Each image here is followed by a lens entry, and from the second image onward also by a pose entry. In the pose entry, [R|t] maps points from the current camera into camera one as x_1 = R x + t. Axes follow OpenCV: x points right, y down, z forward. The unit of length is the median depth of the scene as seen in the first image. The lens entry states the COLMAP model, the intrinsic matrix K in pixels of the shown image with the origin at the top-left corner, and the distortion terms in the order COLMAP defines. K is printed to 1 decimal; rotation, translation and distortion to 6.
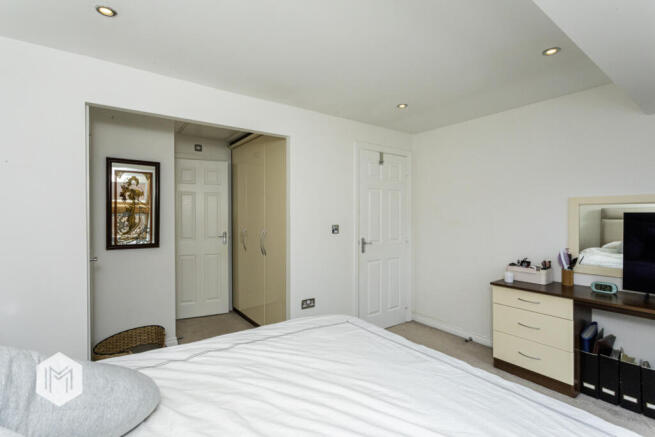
lens RADIAL K [[307.0, 0, 326.9], [0, 307.0, 219.8], [0, 0, 1]] dist [0.002422, 0.000080]
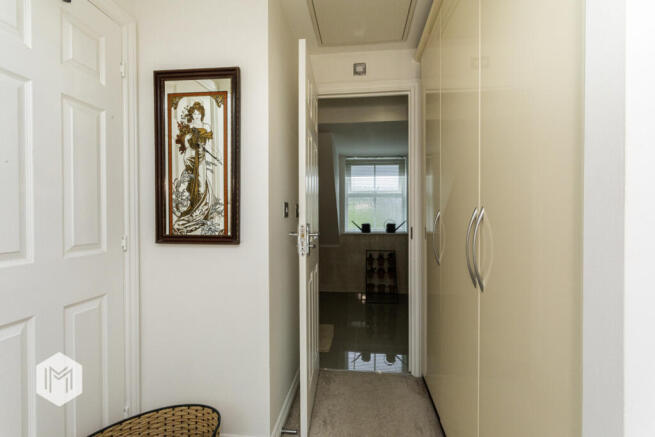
lens RADIAL K [[307.0, 0, 327.2], [0, 307.0, 220.2], [0, 0, 1]] dist [0.002422, 0.000080]
pose [[0.745777, 0.014493, -0.666038, -0.123340], [-0.005349, 0.999861, 0.015768, 0.045464], [0.666174, -0.008197, 0.745751, 0.762486]]
